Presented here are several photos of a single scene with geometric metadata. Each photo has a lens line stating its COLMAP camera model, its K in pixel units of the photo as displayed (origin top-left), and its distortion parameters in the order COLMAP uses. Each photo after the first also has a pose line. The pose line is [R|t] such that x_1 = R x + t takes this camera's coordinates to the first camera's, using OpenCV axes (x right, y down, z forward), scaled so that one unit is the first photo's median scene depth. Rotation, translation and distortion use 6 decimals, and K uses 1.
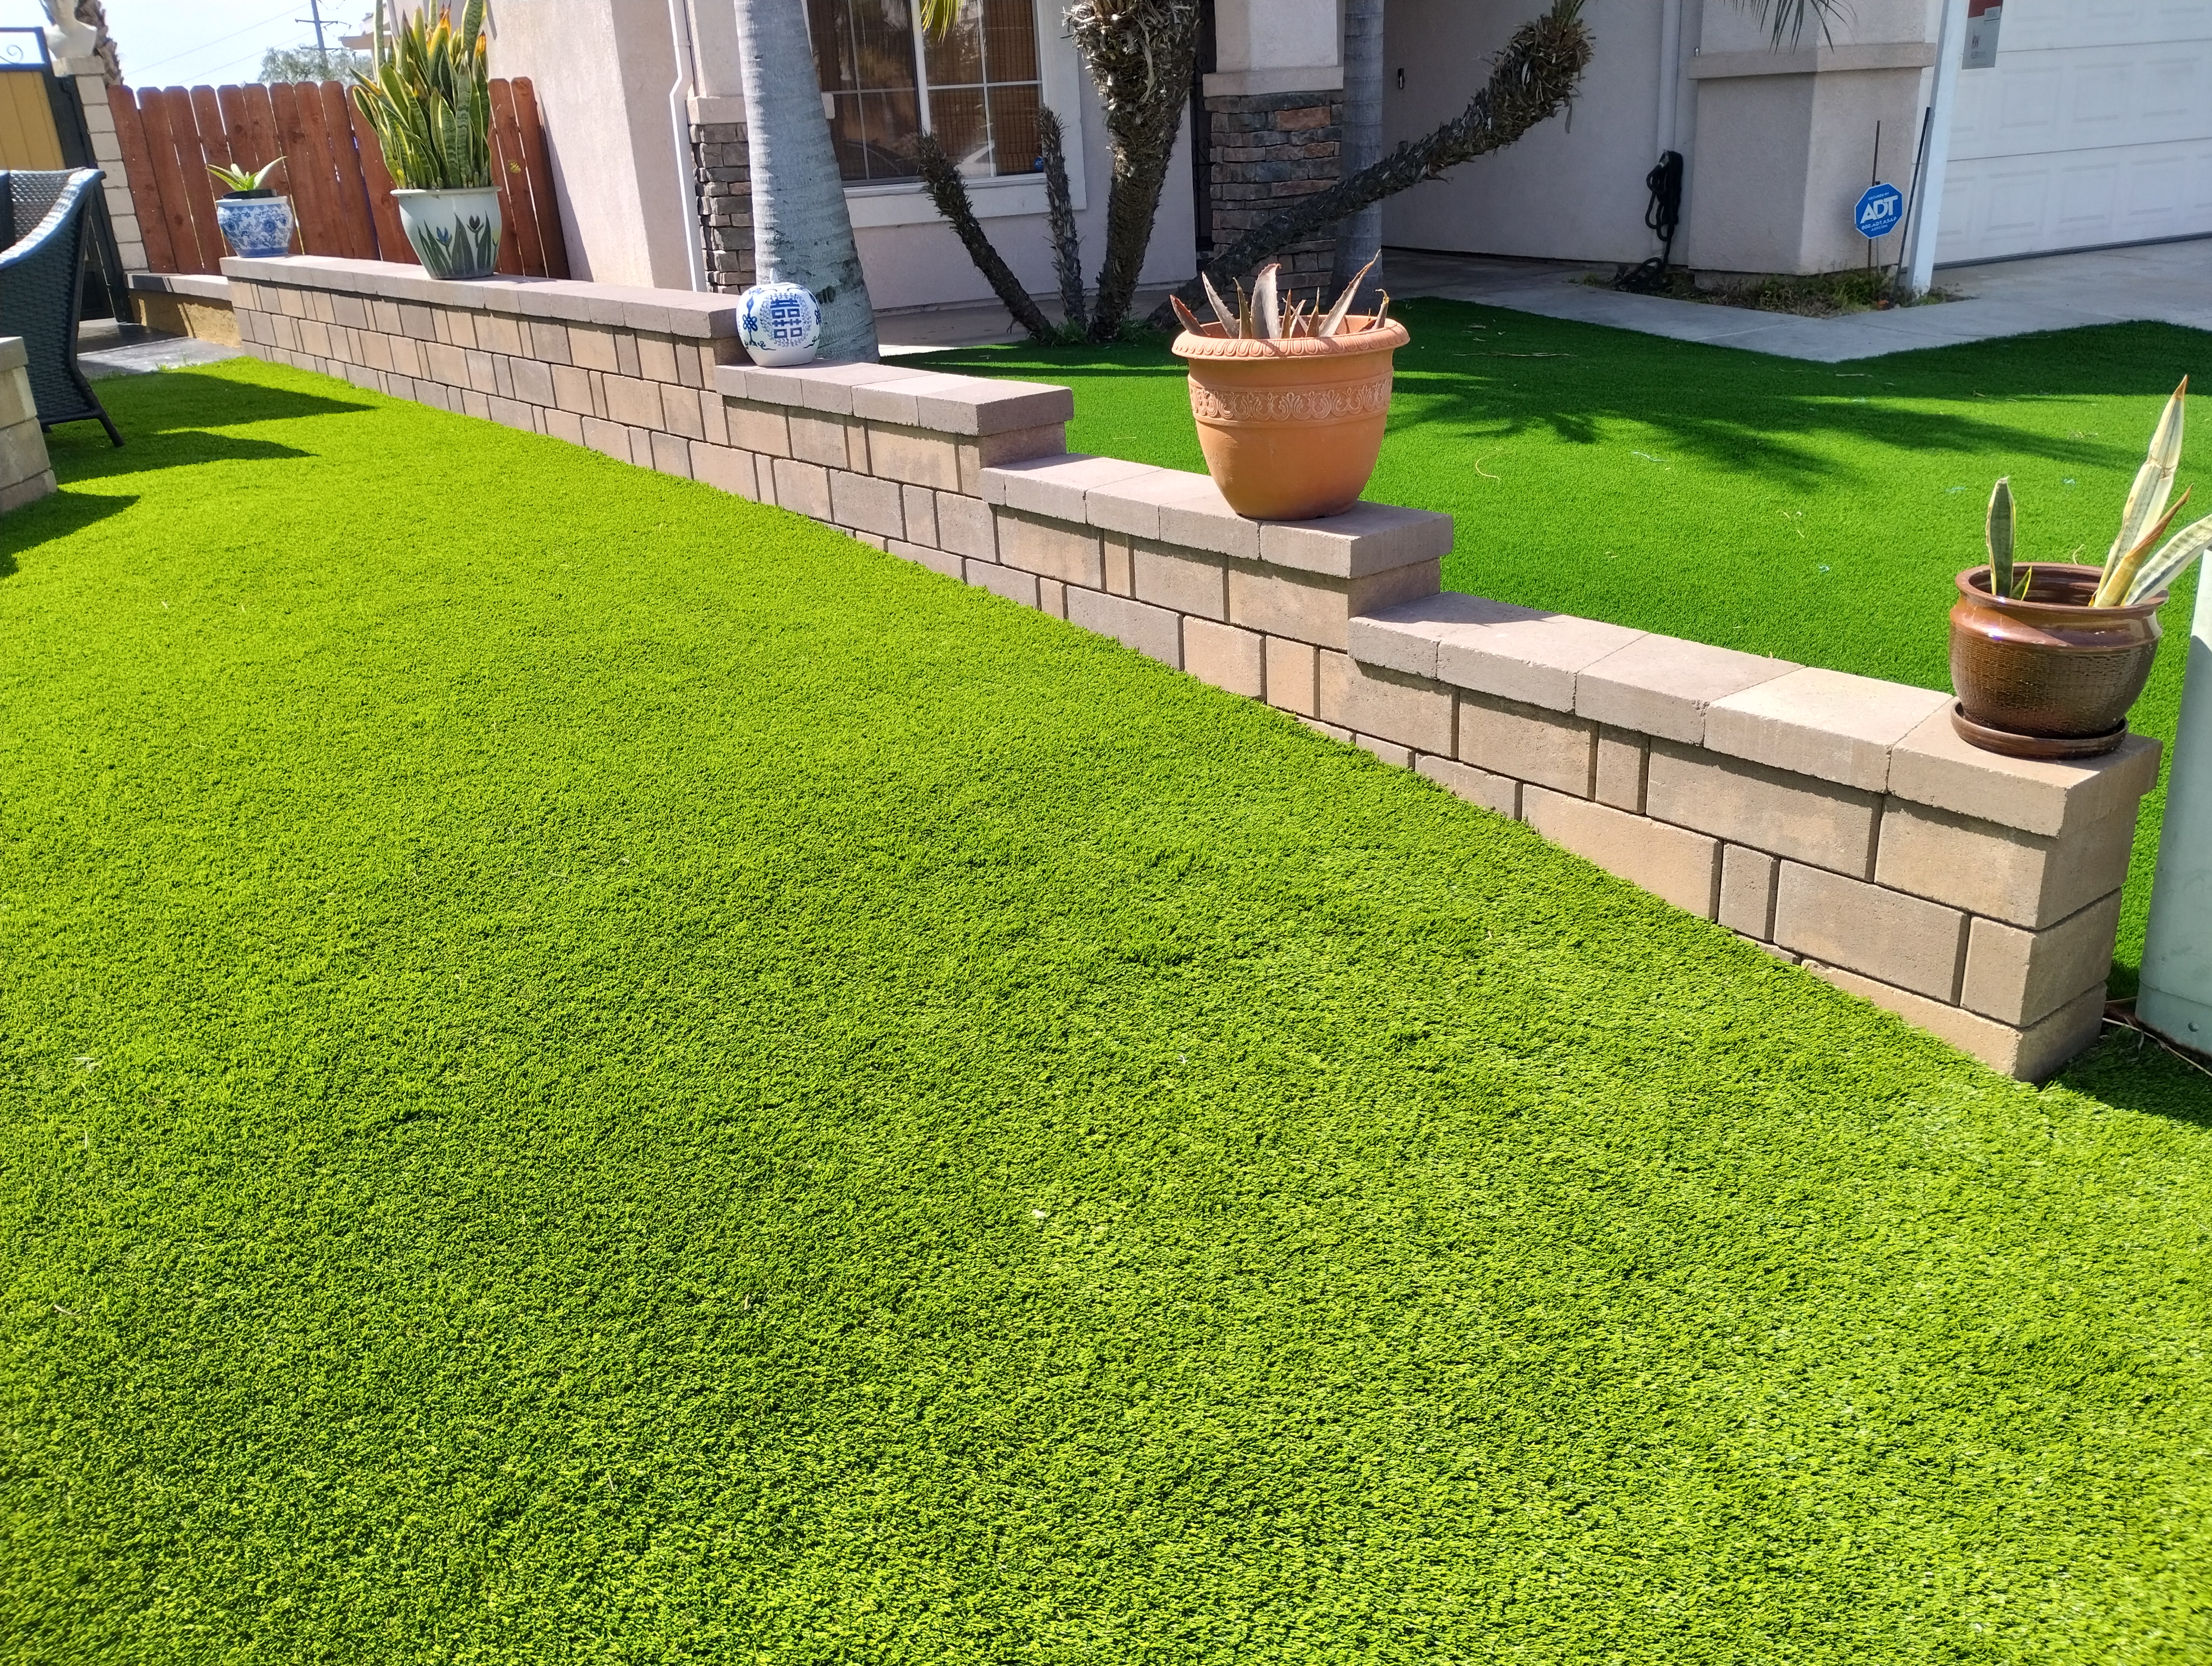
lens RADIAL K [[1786.8, 0, 1106.0], [0, 1786.8, 833.0], [0, 0, 1]] dist [0.070471, -0.092247]
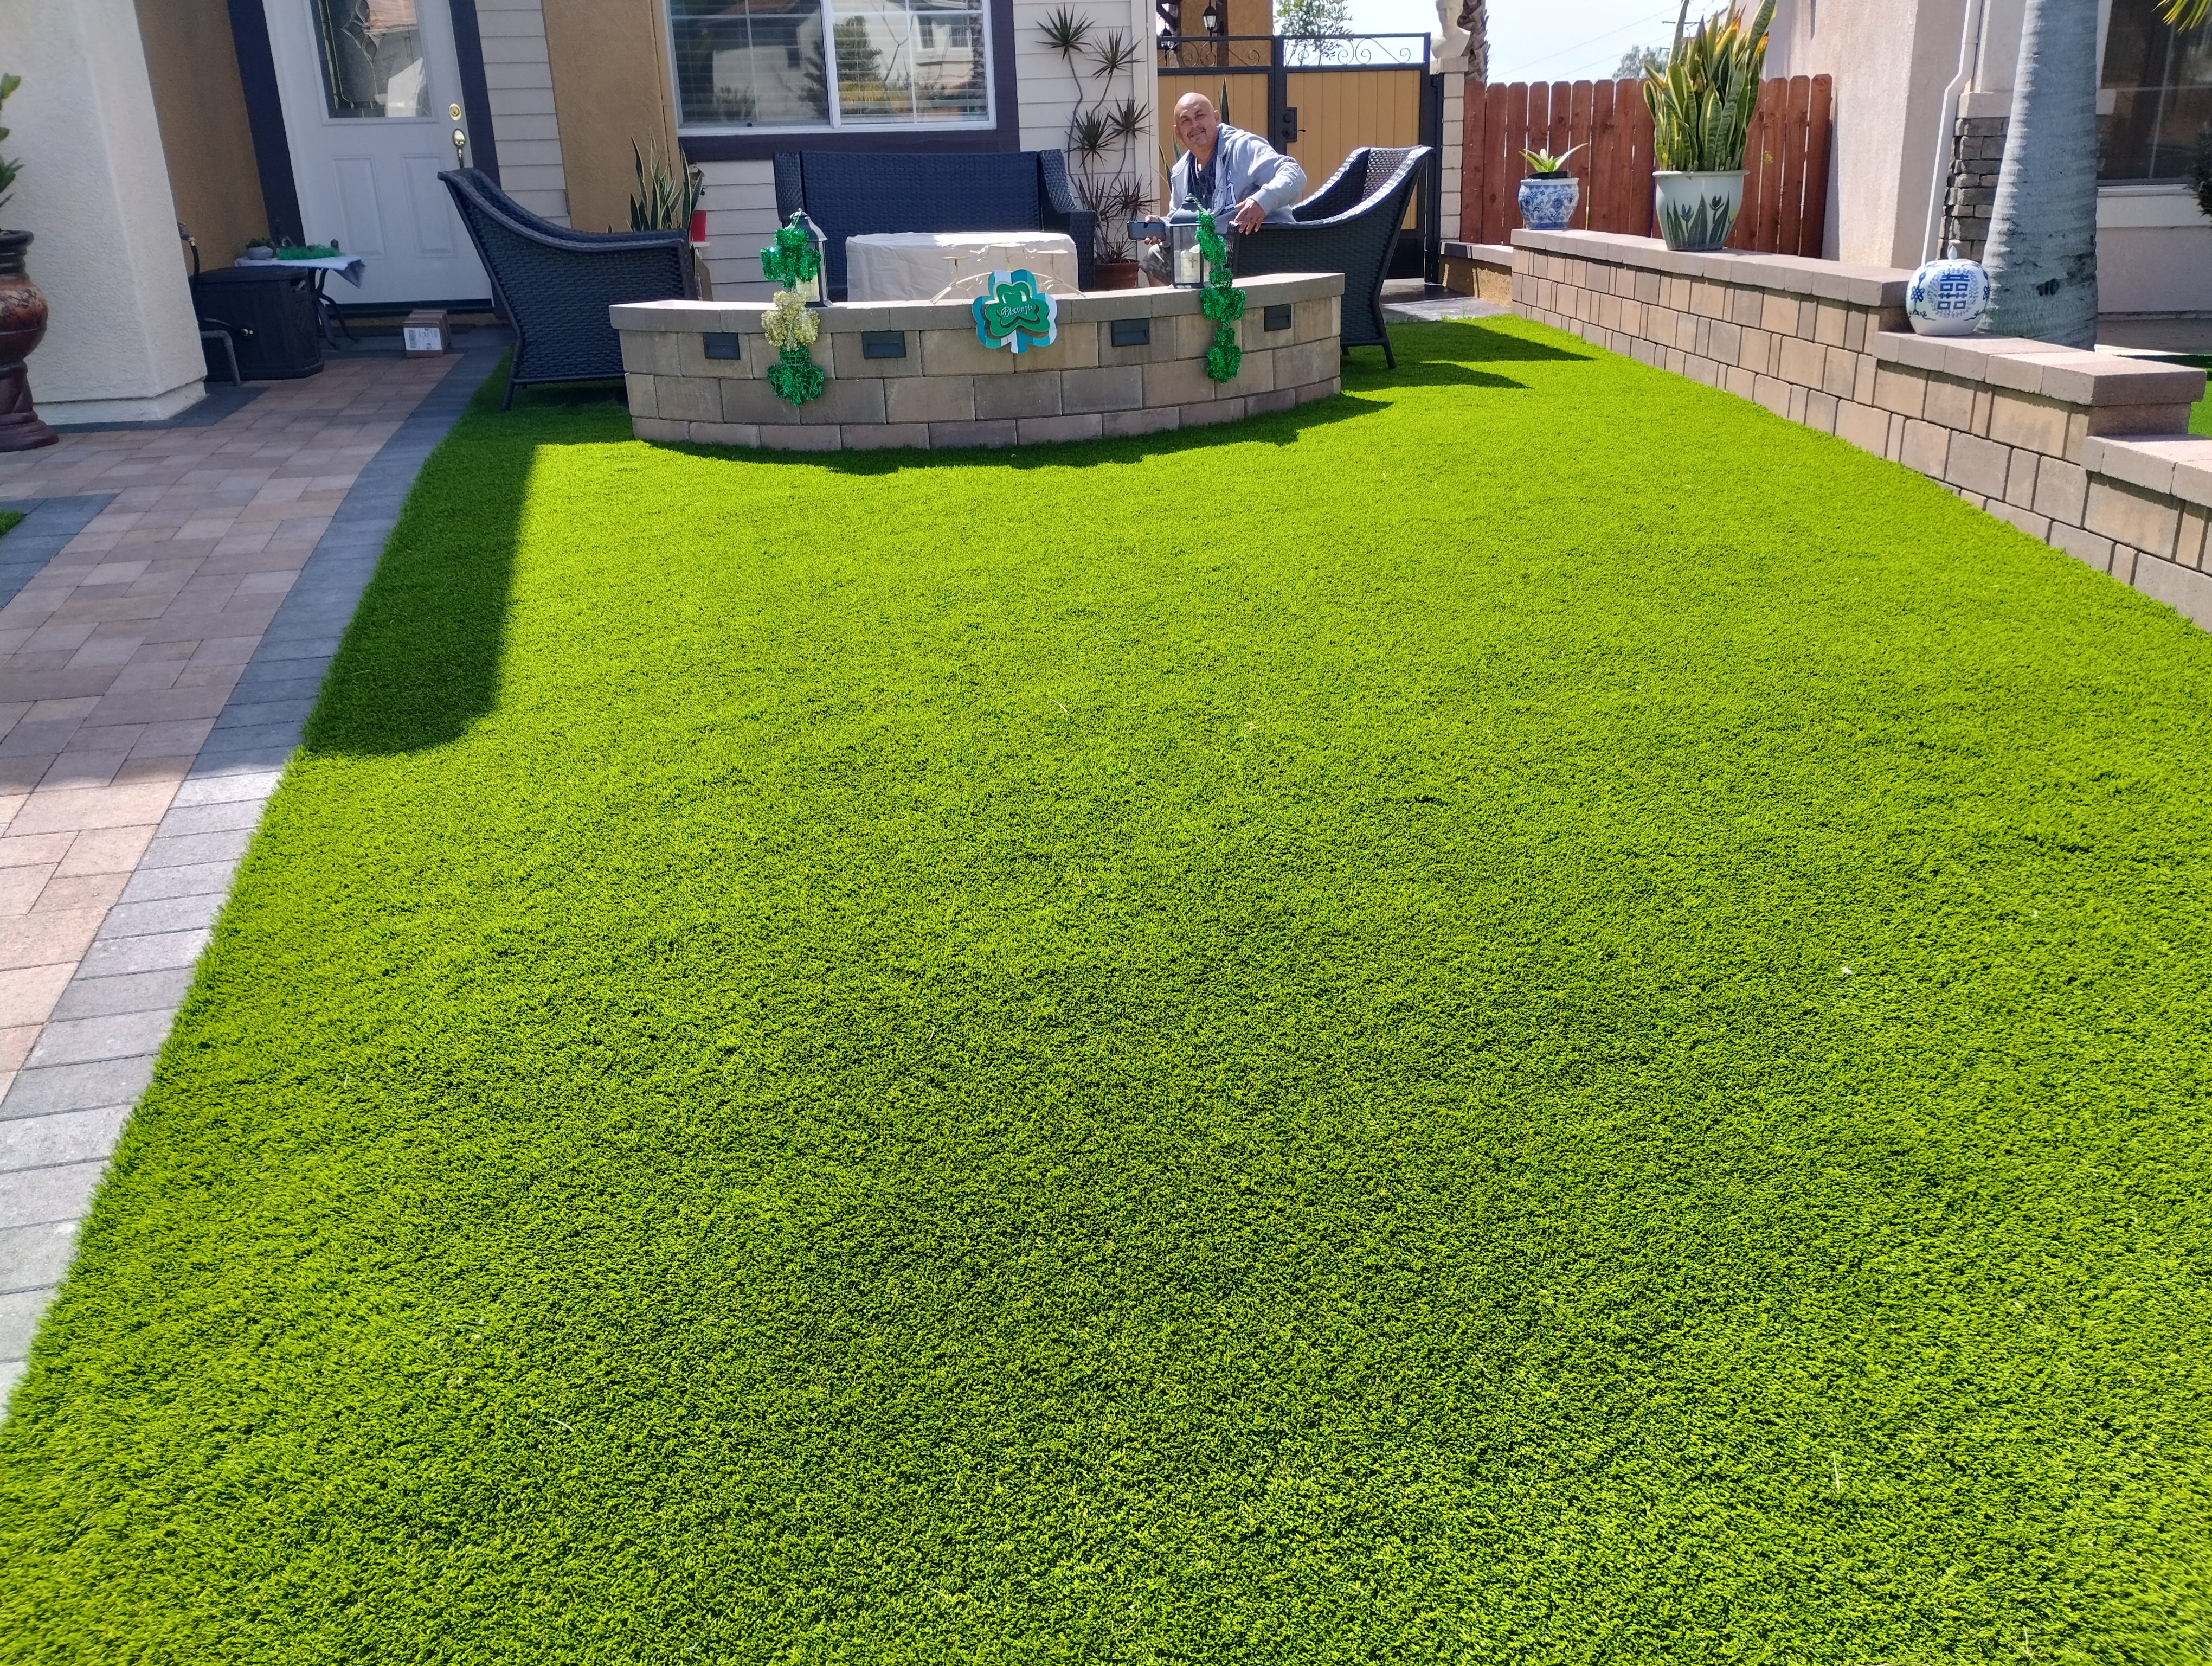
lens RADIAL K [[1845.1, 0, 1129.9], [0, 1845.1, 849.0], [0, 0, 1]] dist [0.062385, -0.089992]
pose [[0.796601, 0.234007, -0.557376, 0.119364], [-0.235655, 0.969302, 0.070151, 0.069690], [0.556681, 0.075466, 0.827291, -0.161182]]
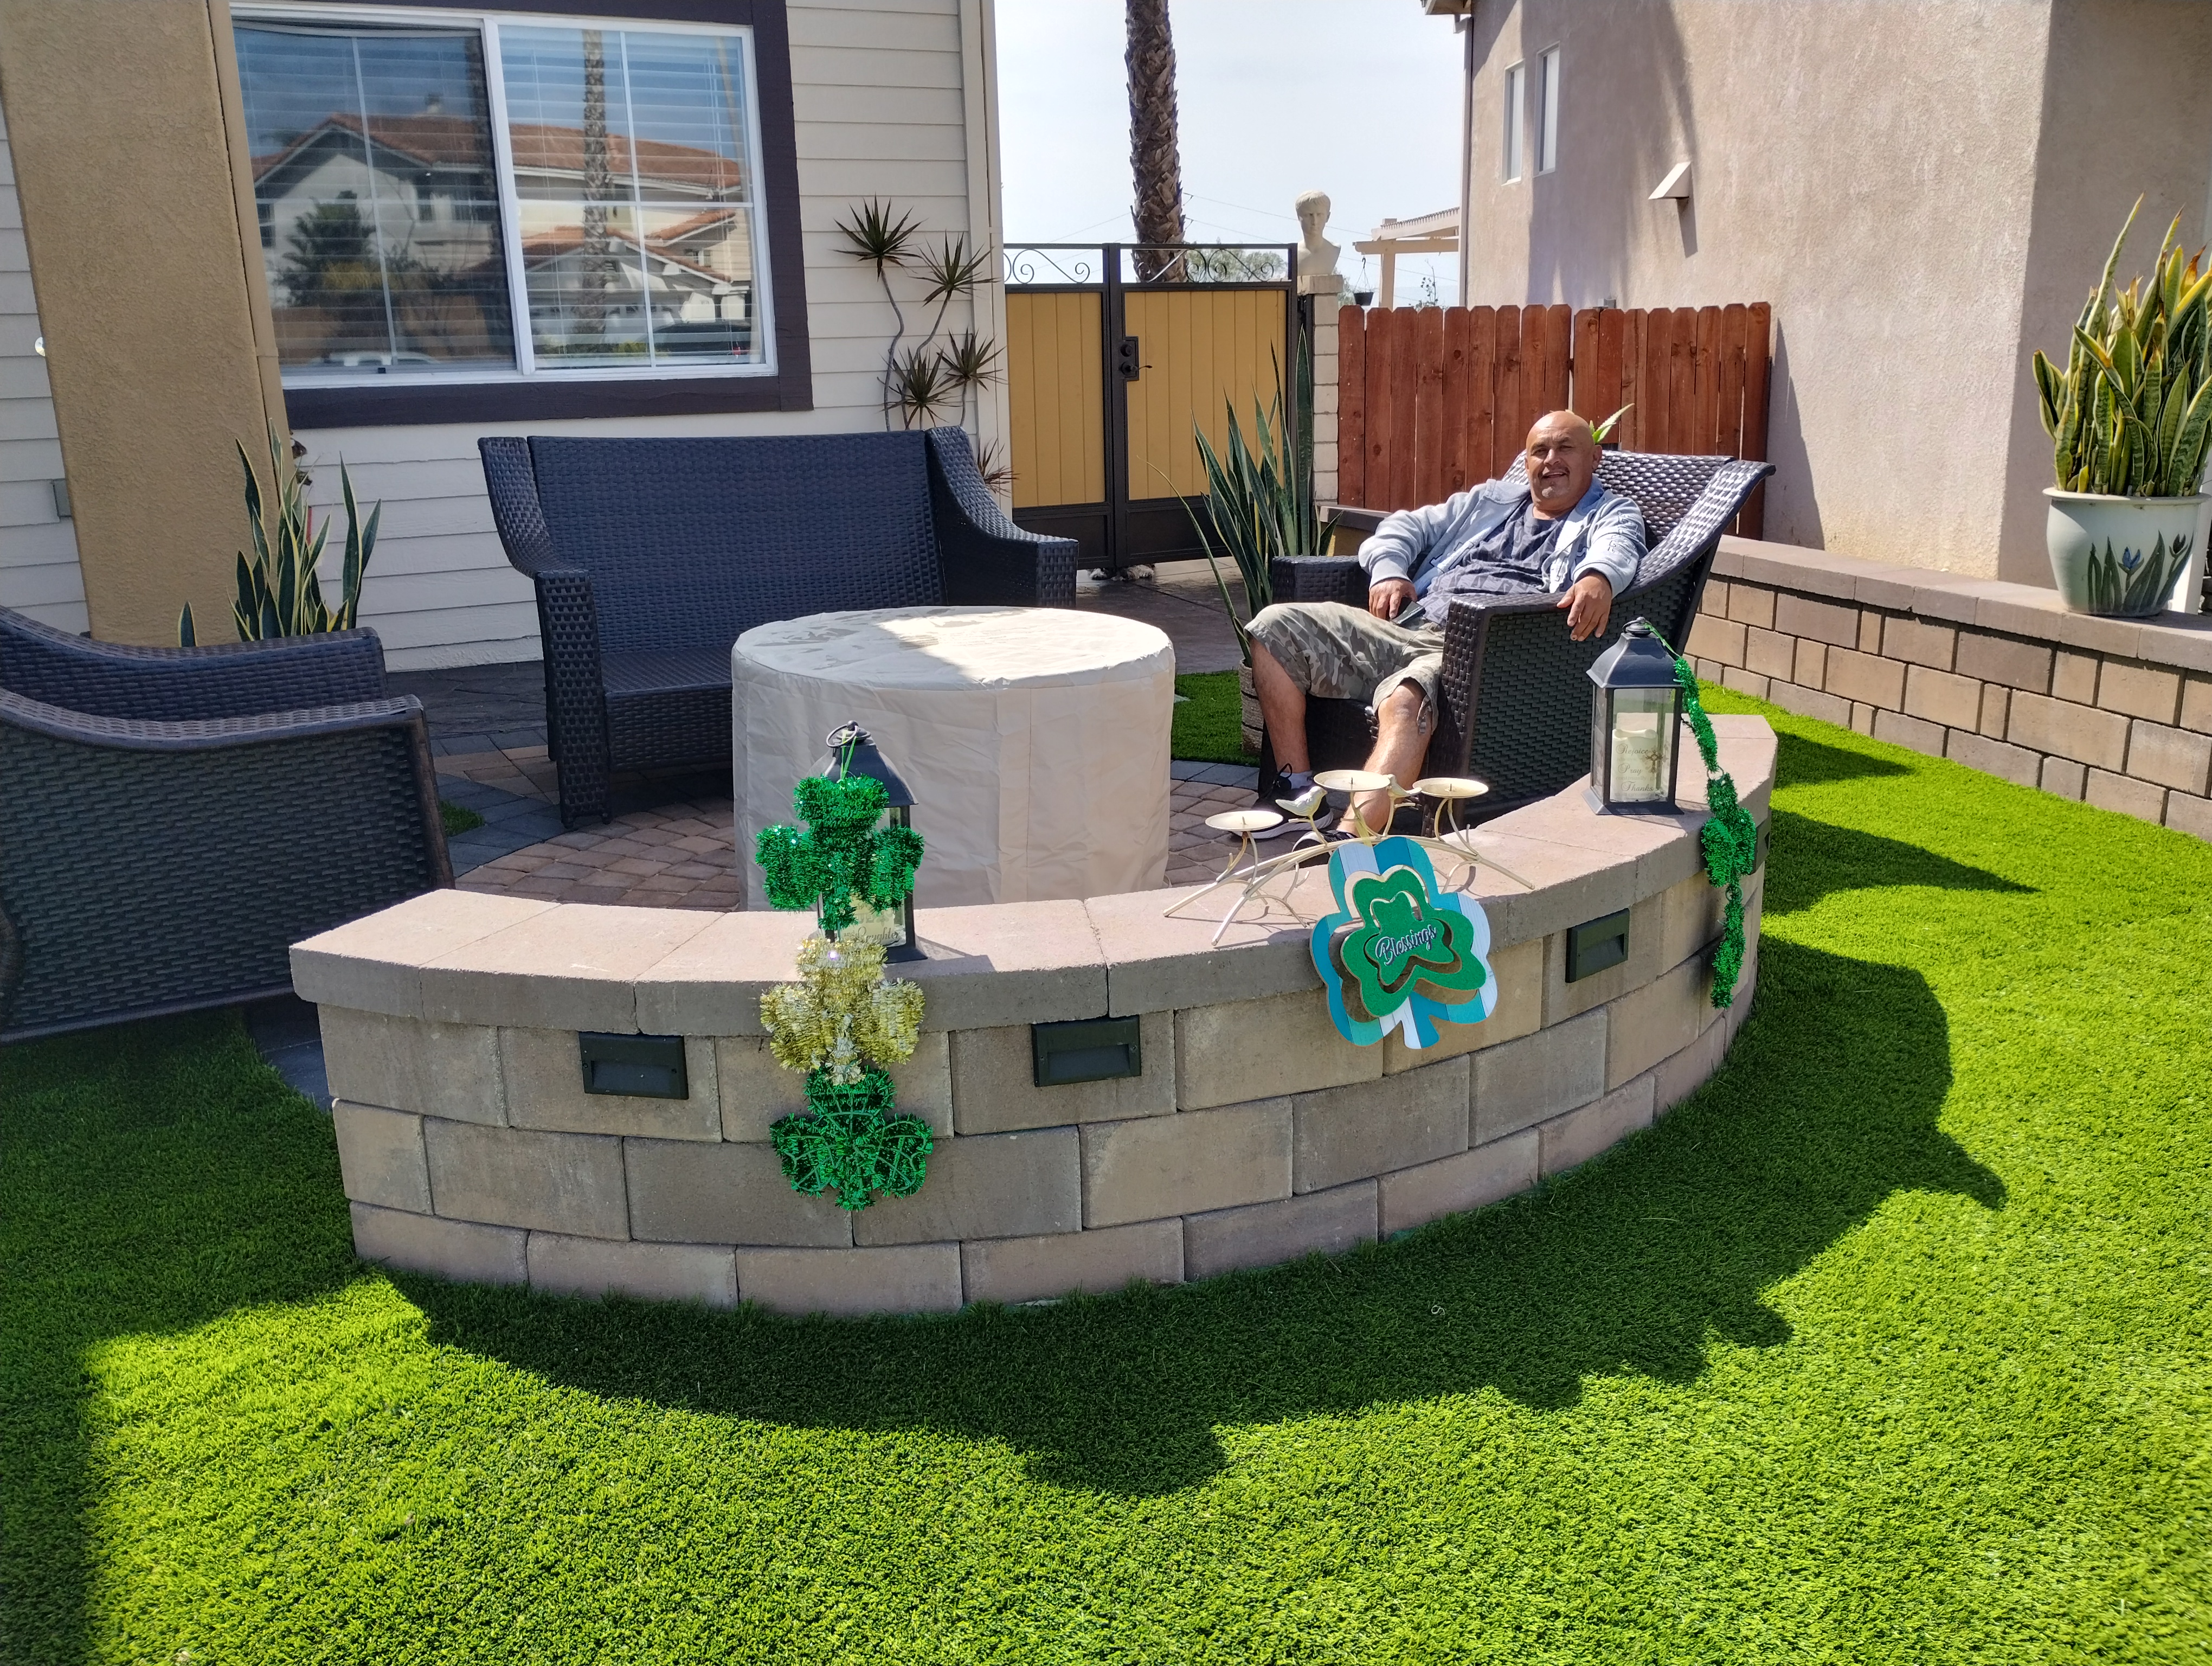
lens RADIAL K [[1845.1, 0, 1129.9], [0, 1845.1, 849.0], [0, 0, 1]] dist [0.062385, -0.089992]
pose [[0.922937, 0.132795, -0.361321, -0.518162], [-0.166000, 0.984155, -0.062316, -0.128695], [0.347320, 0.117493, 0.930357, 0.241348]]
